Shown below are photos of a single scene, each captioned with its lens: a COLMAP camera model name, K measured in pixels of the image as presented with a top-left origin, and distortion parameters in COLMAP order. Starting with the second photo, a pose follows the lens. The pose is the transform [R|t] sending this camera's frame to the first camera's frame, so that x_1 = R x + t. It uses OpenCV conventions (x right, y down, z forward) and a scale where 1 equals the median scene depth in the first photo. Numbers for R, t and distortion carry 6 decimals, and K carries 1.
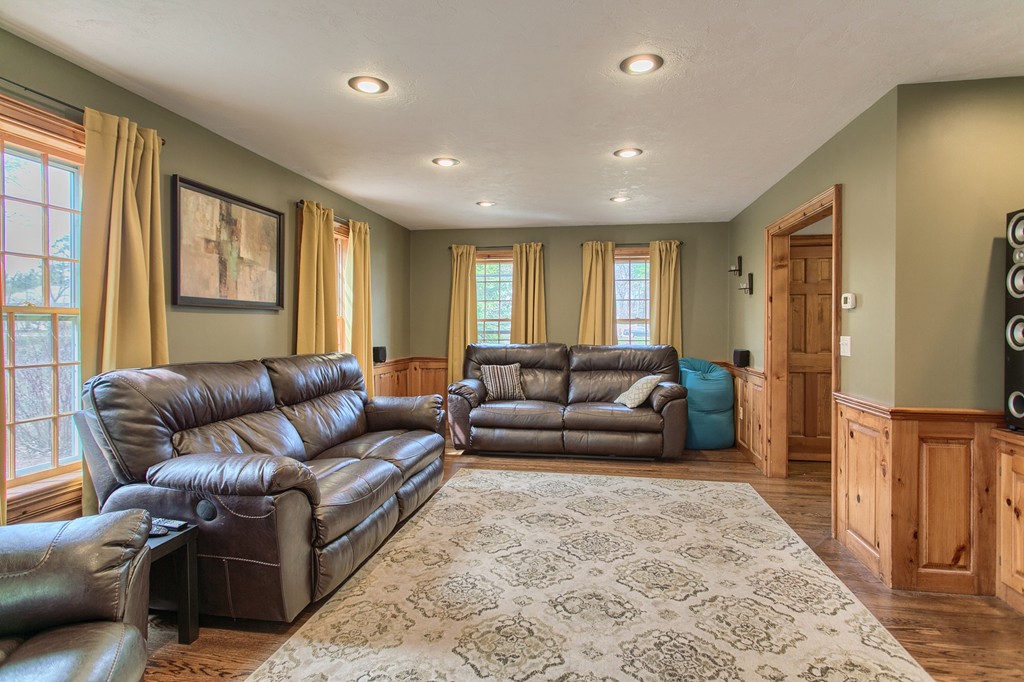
lens RADIAL K [[569.7, 0, 509.6], [0, 569.7, 331.1], [0, 0, 1]] dist [-0.005848, -0.000214]
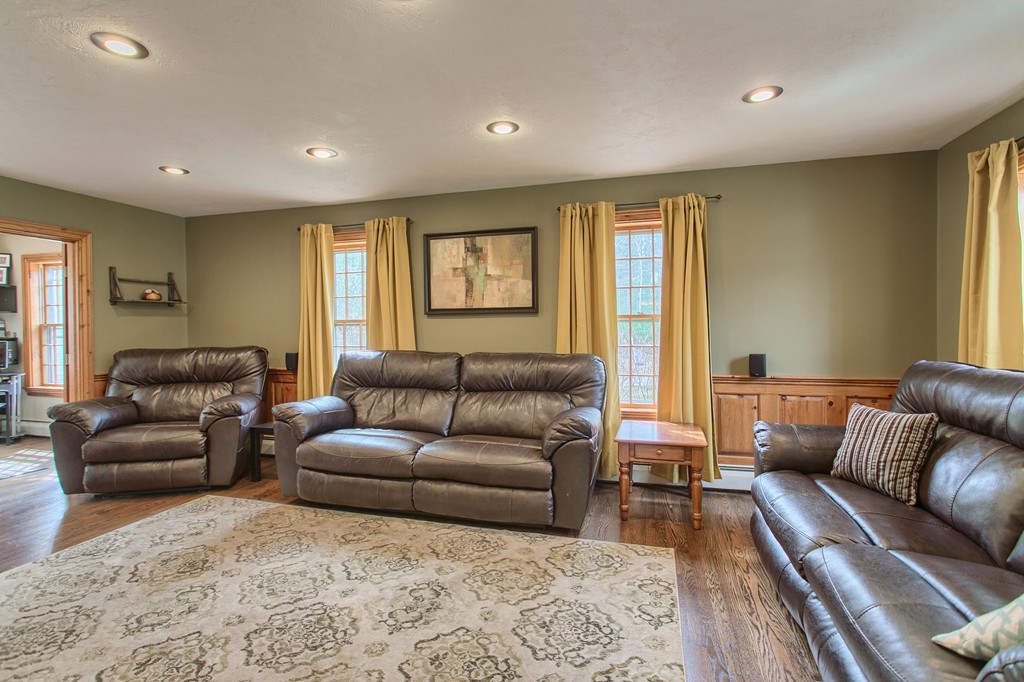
lens RADIAL K [[493.9, 0, 508.4], [0, 493.9, 331.8], [0, 0, 1]] dist [-0.005748, -0.000522]
pose [[-0.138324, 0.010039, -0.990336, 0.691653], [-0.001554, 0.999945, 0.010354, -0.010347], [0.990386, 0.002971, -0.138301, 1.277327]]
